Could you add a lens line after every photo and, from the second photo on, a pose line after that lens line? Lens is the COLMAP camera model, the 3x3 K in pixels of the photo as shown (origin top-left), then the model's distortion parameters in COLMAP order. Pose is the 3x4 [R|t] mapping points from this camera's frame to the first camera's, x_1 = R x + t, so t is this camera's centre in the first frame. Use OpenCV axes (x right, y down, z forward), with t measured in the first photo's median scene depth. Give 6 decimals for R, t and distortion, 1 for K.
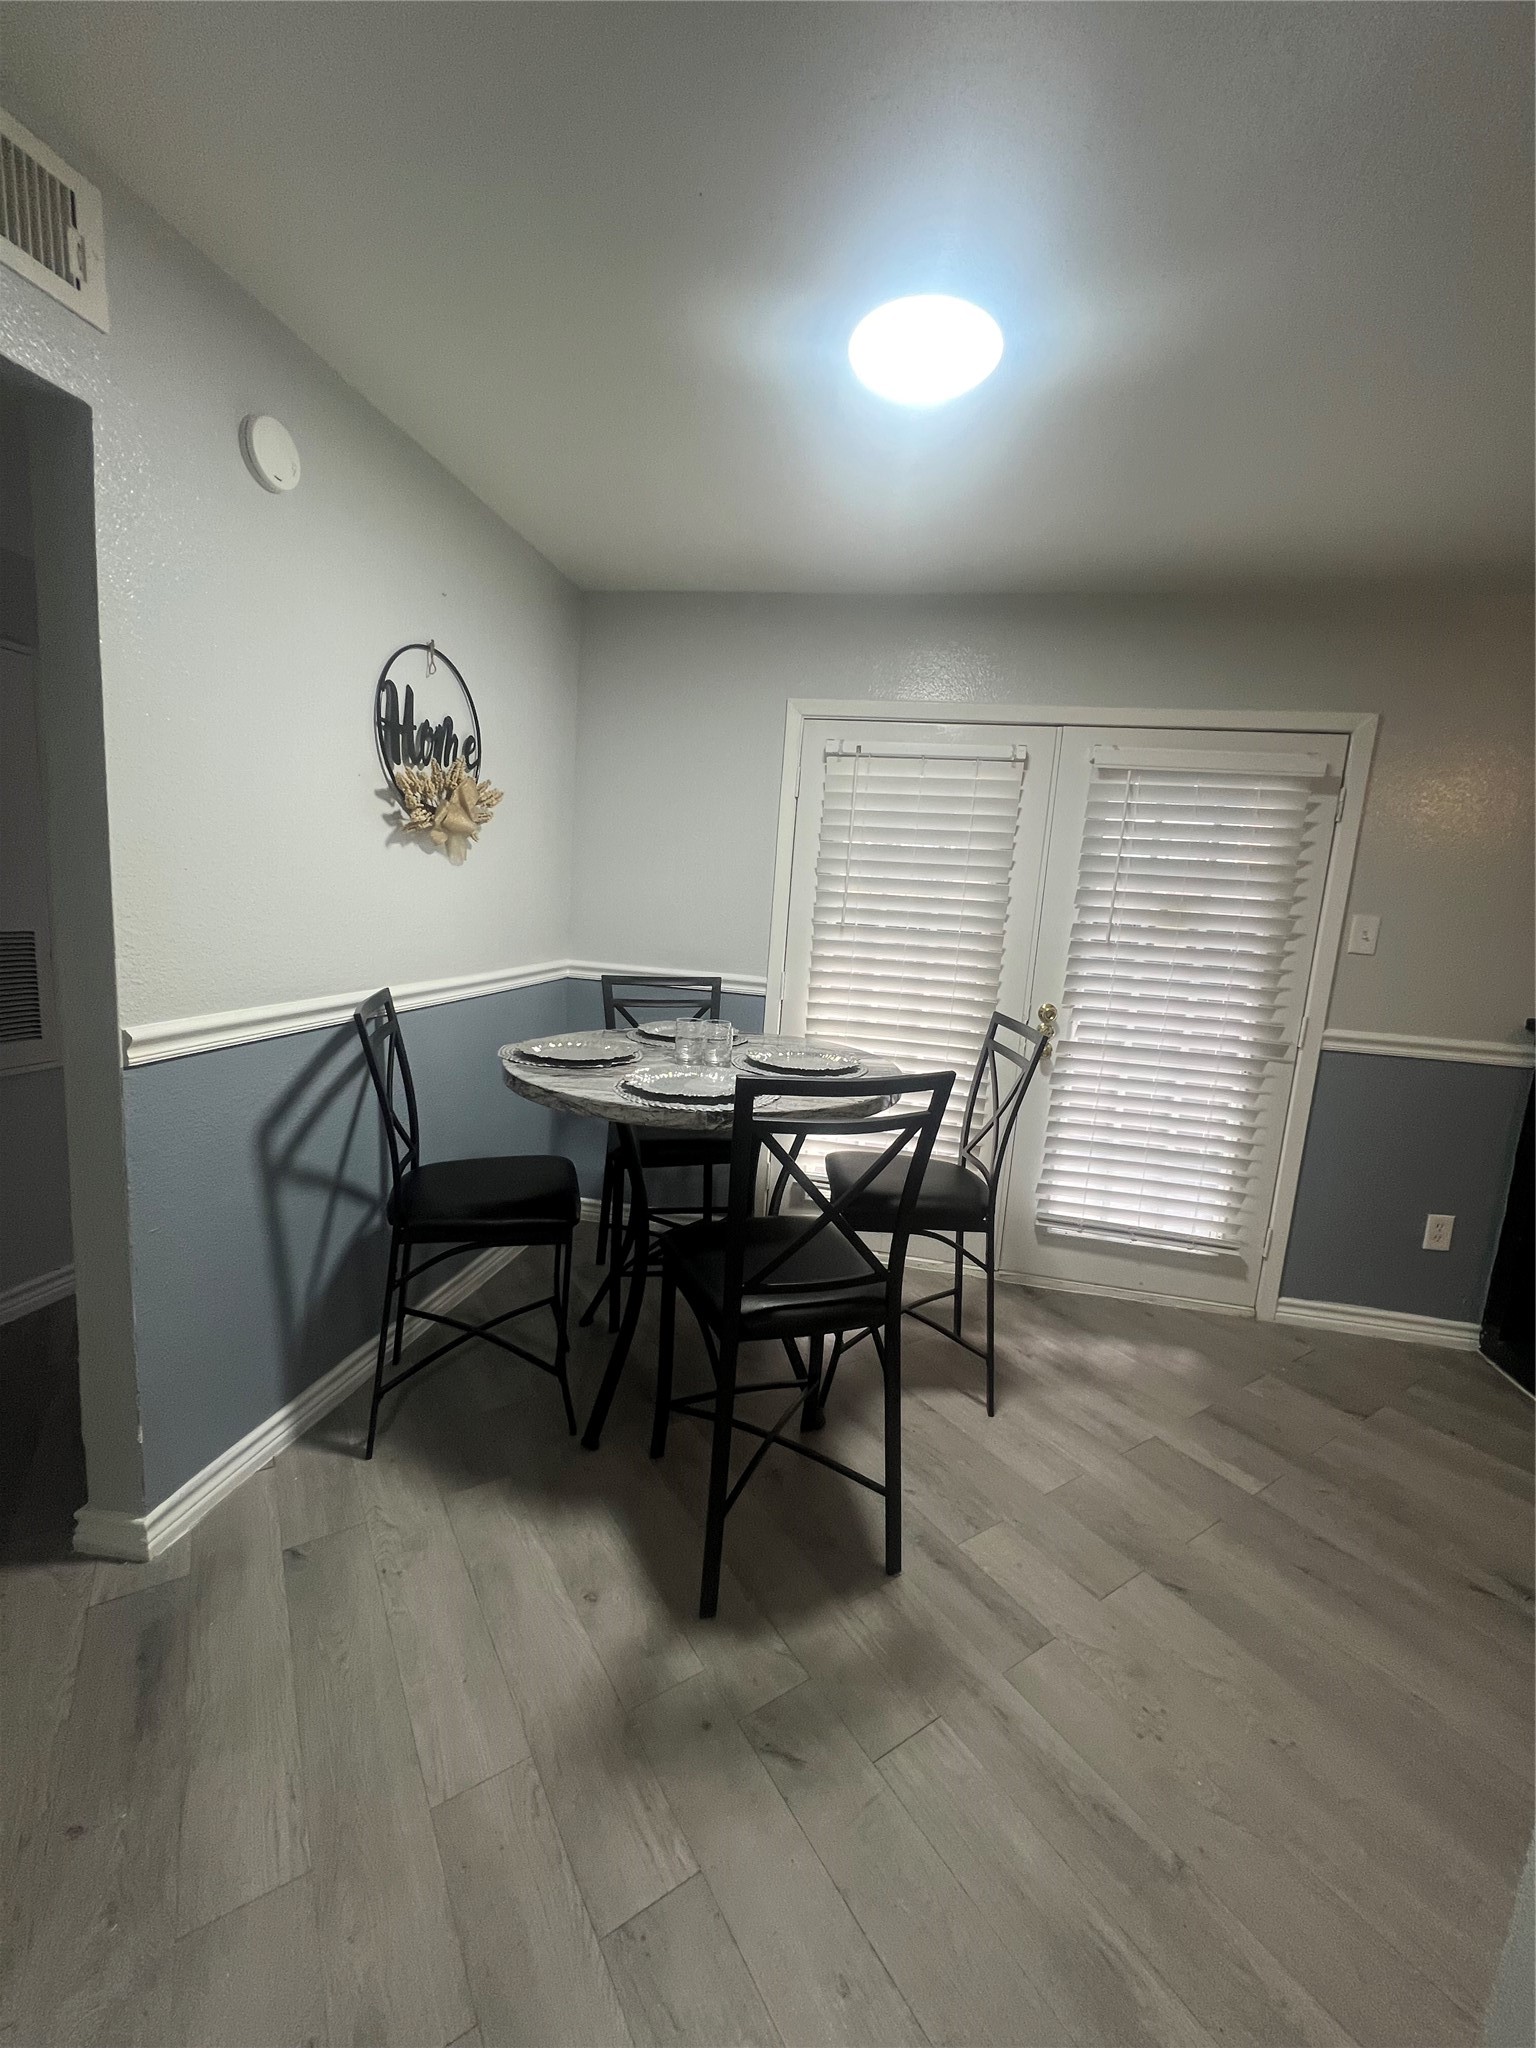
lens RADIAL K [[819.6, 0, 756.5], [0, 819.6, 1020.7], [0, 0, 1]] dist [0.000368, 0.000435]
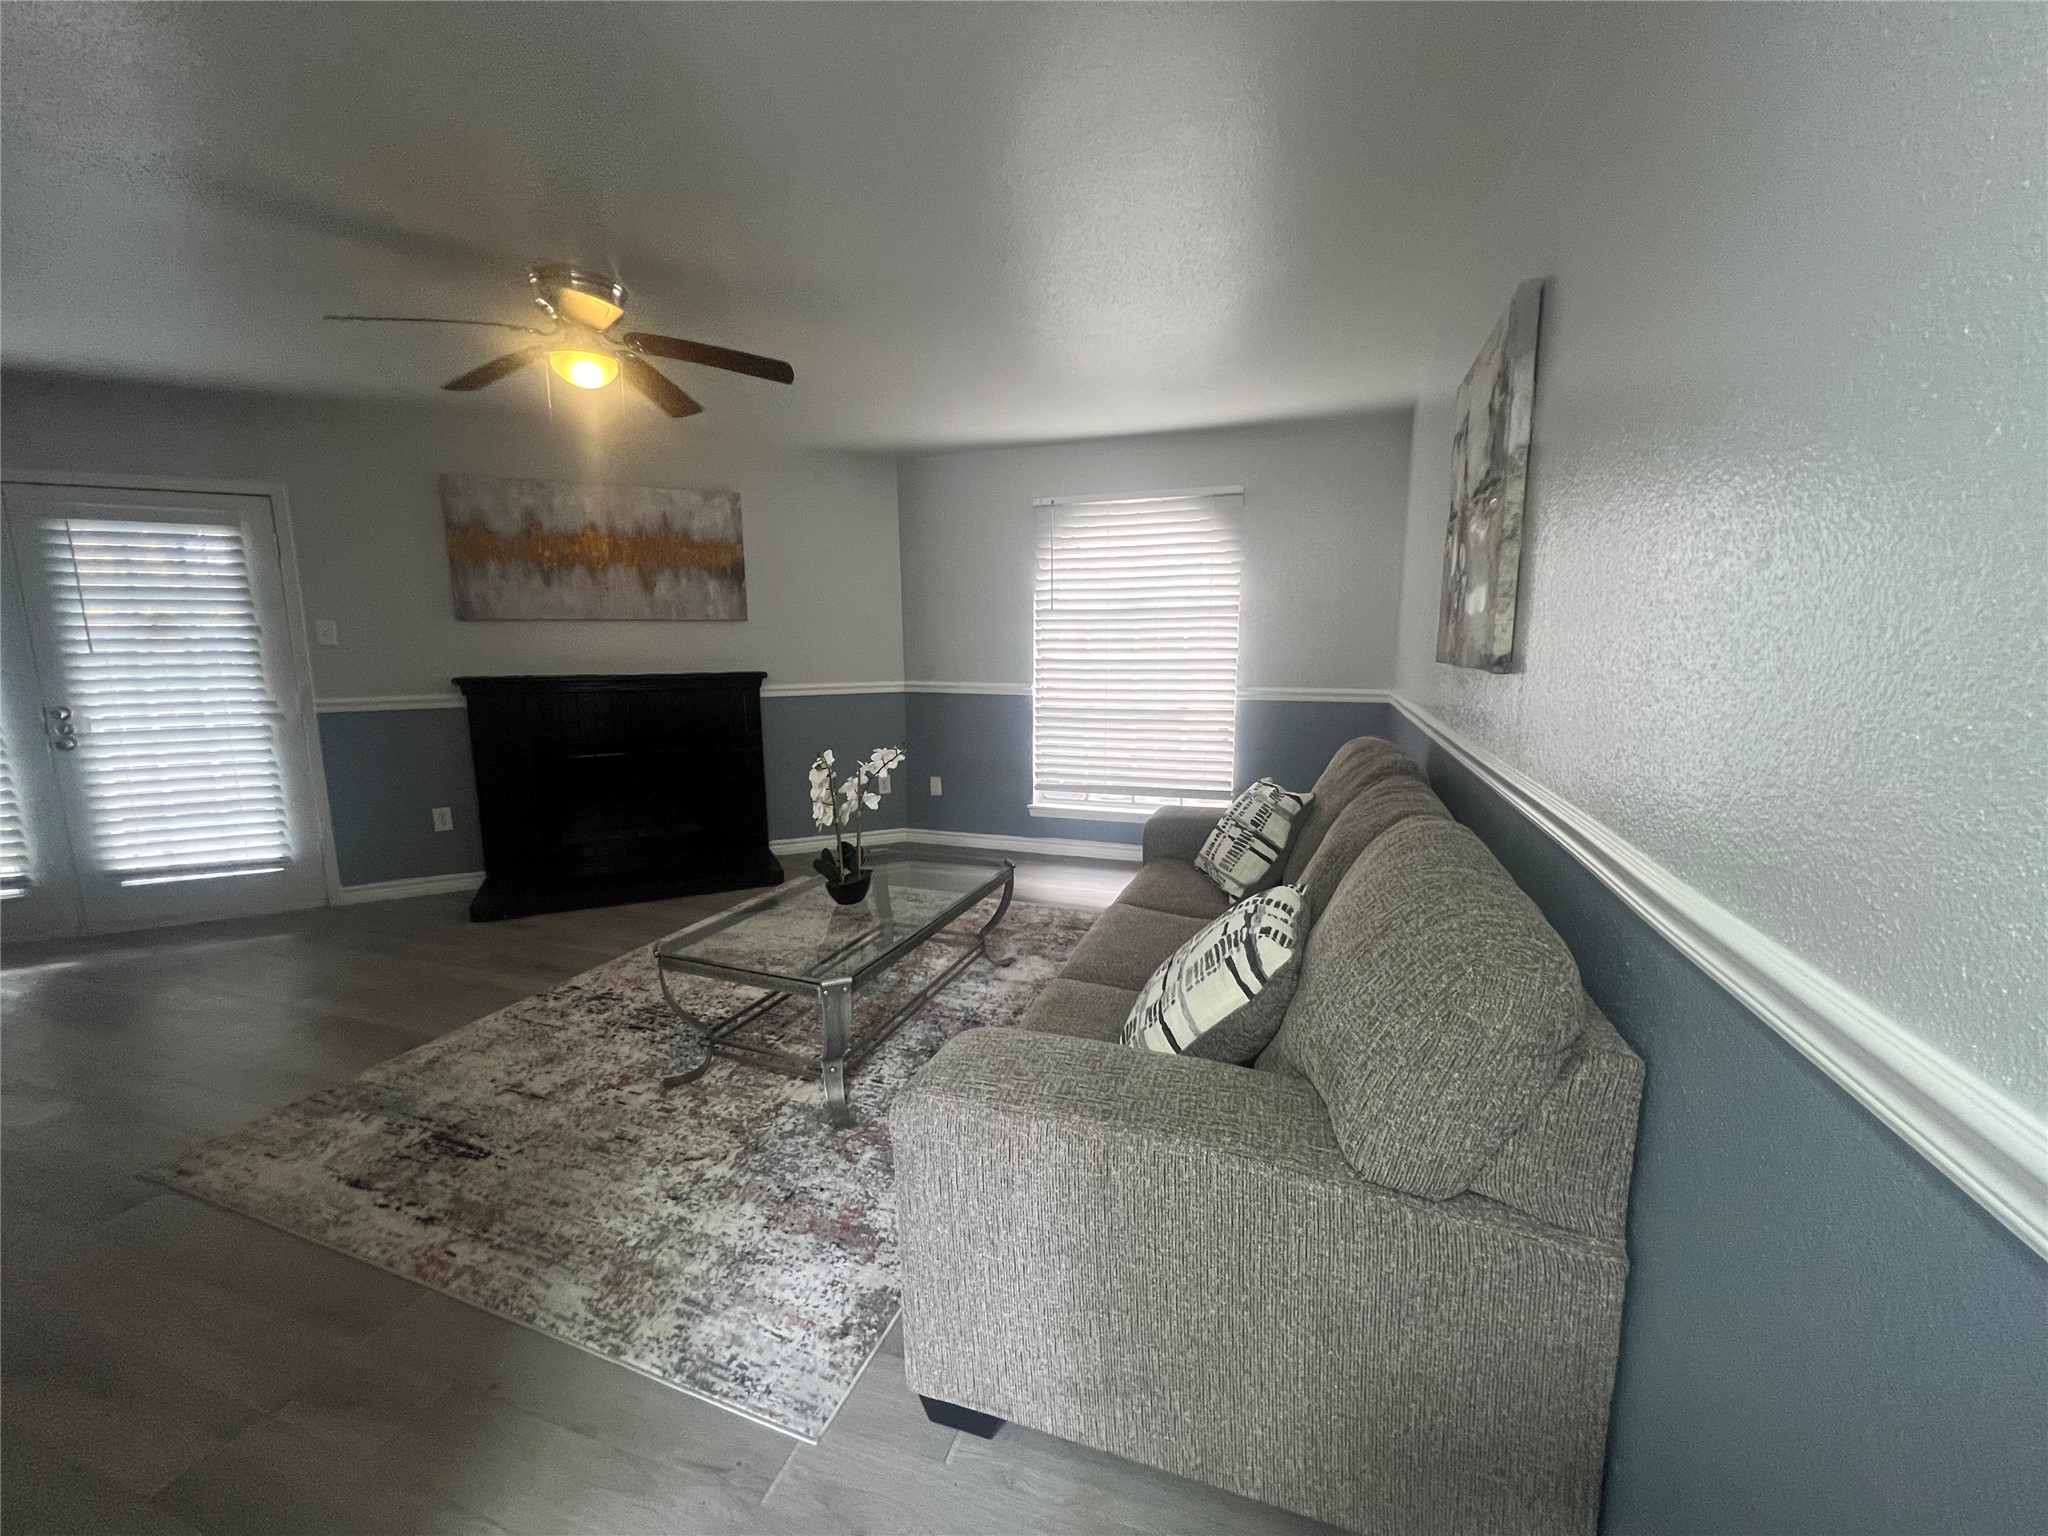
lens RADIAL K [[819.6, 0, 1030.4], [0, 819.6, 763.8], [0, 0, 1]] dist [0.000368, 0.000435]
pose [[0.786597, -0.167599, 0.594286, 0.798694], [0.149440, 0.985518, 0.080134, 0.195295], [-0.599110, 0.025777, 0.800251, -0.927899]]
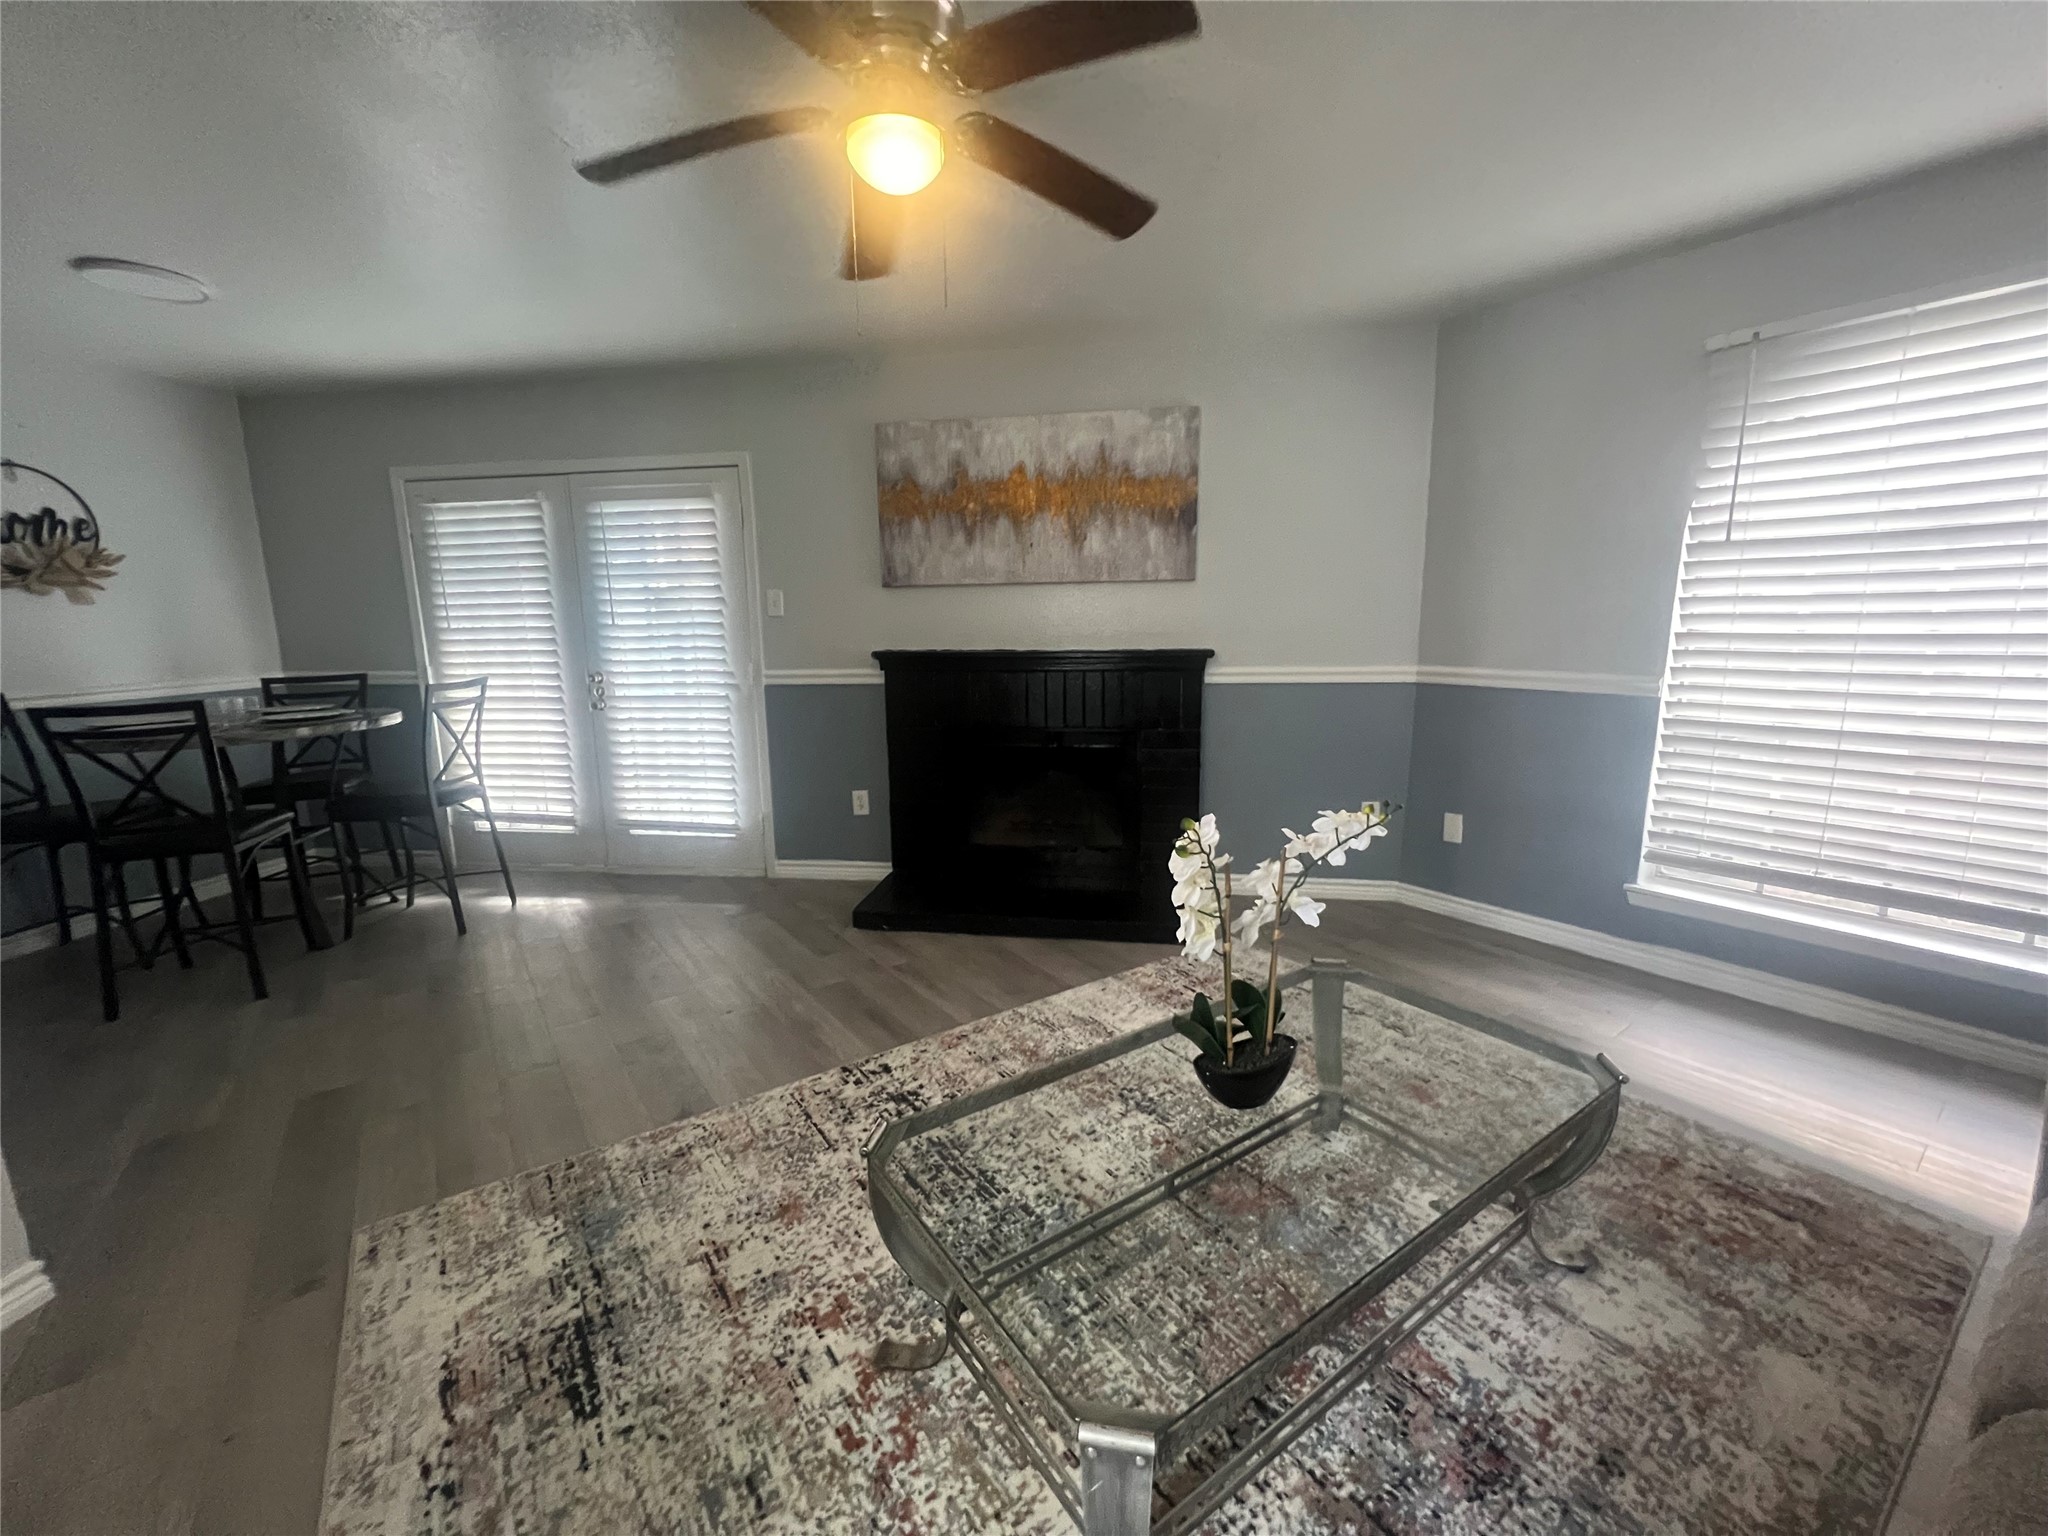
lens RADIAL K [[819.6, 0, 1022.7], [0, 819.6, 769.8], [0, 0, 1]] dist [0.000368, 0.000435]
pose [[0.994932, -0.093083, 0.038029, 1.066840], [0.091602, 0.995032, 0.038987, 0.168435], [-0.041469, -0.035306, 0.998516, -0.471485]]
